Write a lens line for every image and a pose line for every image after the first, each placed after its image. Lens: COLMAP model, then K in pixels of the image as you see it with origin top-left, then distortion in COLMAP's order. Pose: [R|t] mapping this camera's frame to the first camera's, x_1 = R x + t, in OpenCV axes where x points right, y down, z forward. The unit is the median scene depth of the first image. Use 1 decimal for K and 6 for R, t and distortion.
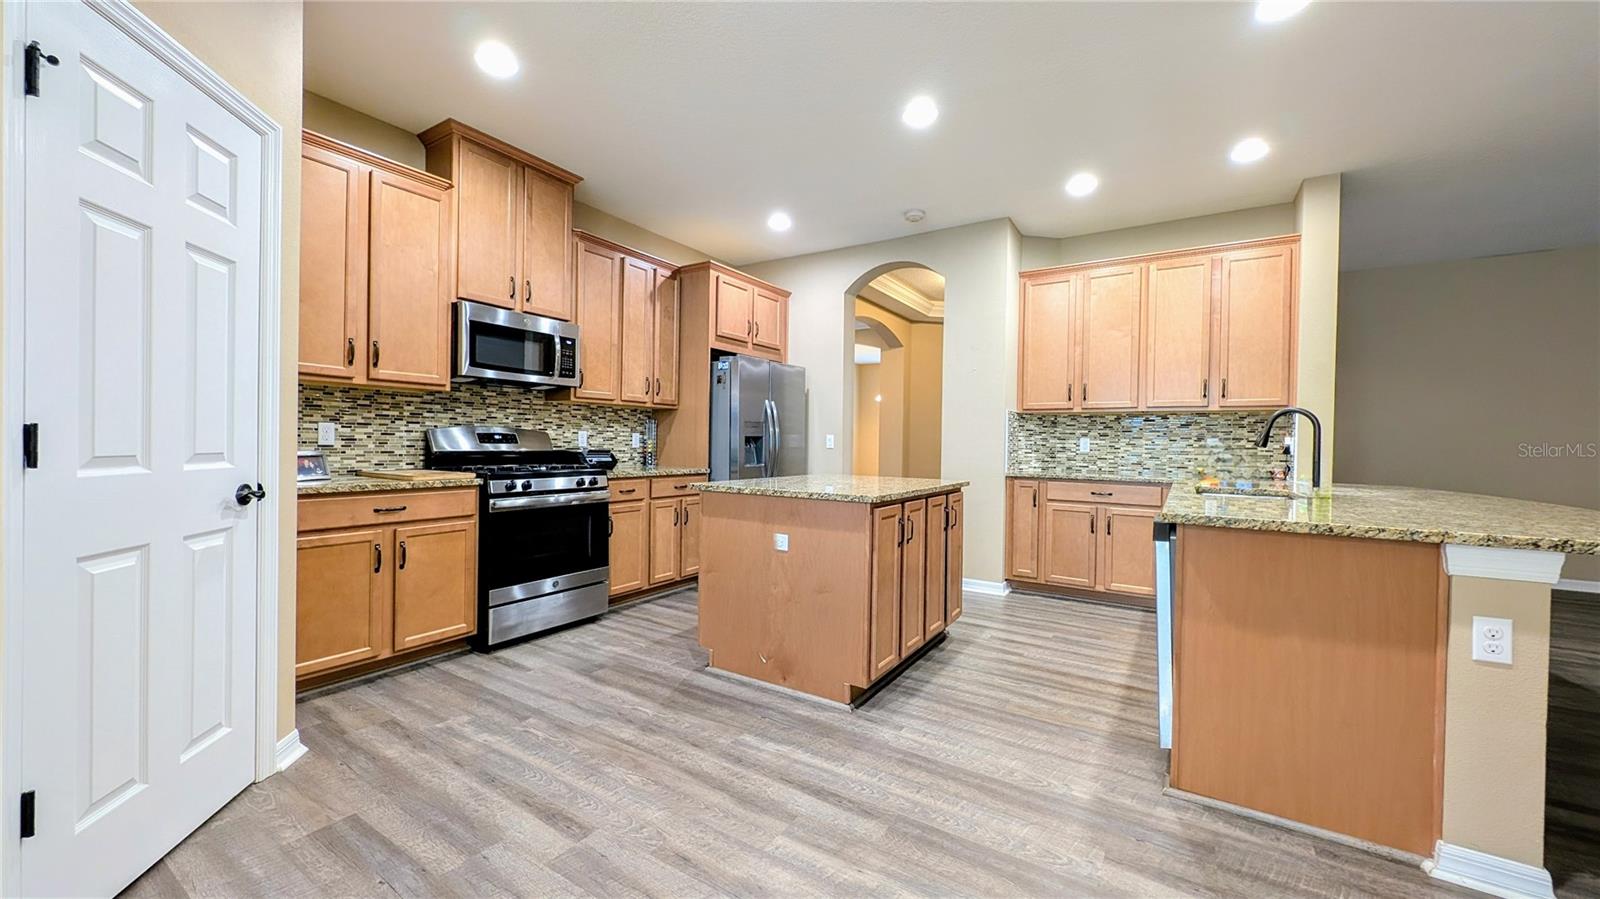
lens RADIAL K [[594.6, 0, 787.4], [0, 594.6, 445.4], [0, 0, 1]] dist [0.004943, -0.003702]
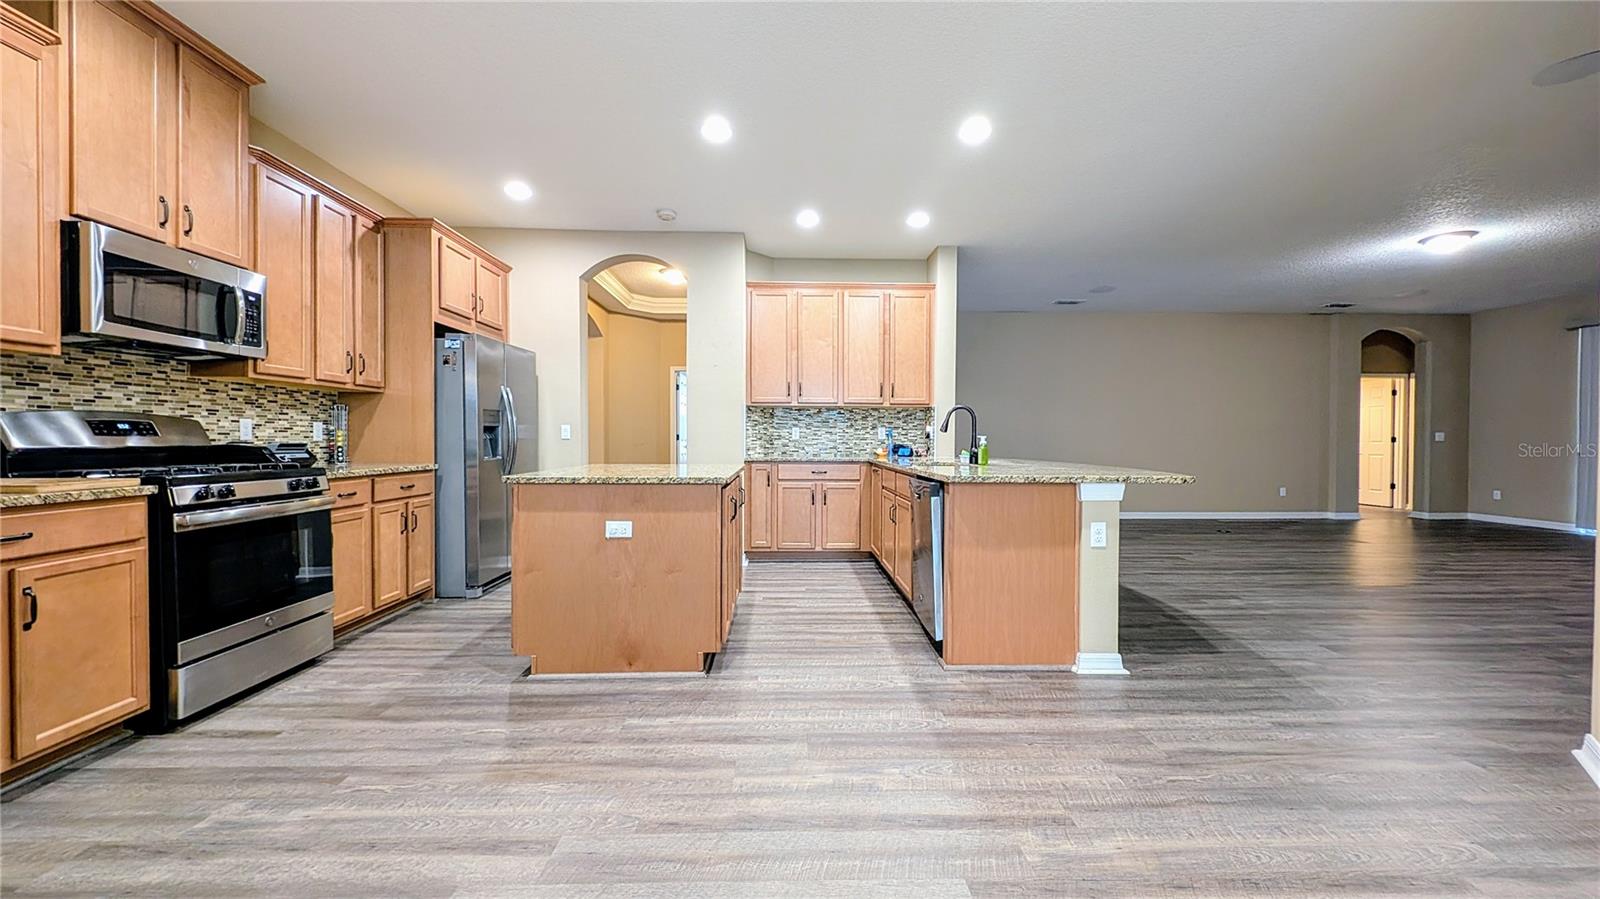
lens RADIAL K [[594.6, 0, 796.9], [0, 594.6, 442.8], [0, 0, 1]] dist [0.004943, -0.003702]
pose [[0.827217, -0.016260, 0.561647, -0.258038], [0.011680, 0.999863, 0.011742, 0.006580], [-0.561761, -0.003153, 0.827294, 0.005511]]
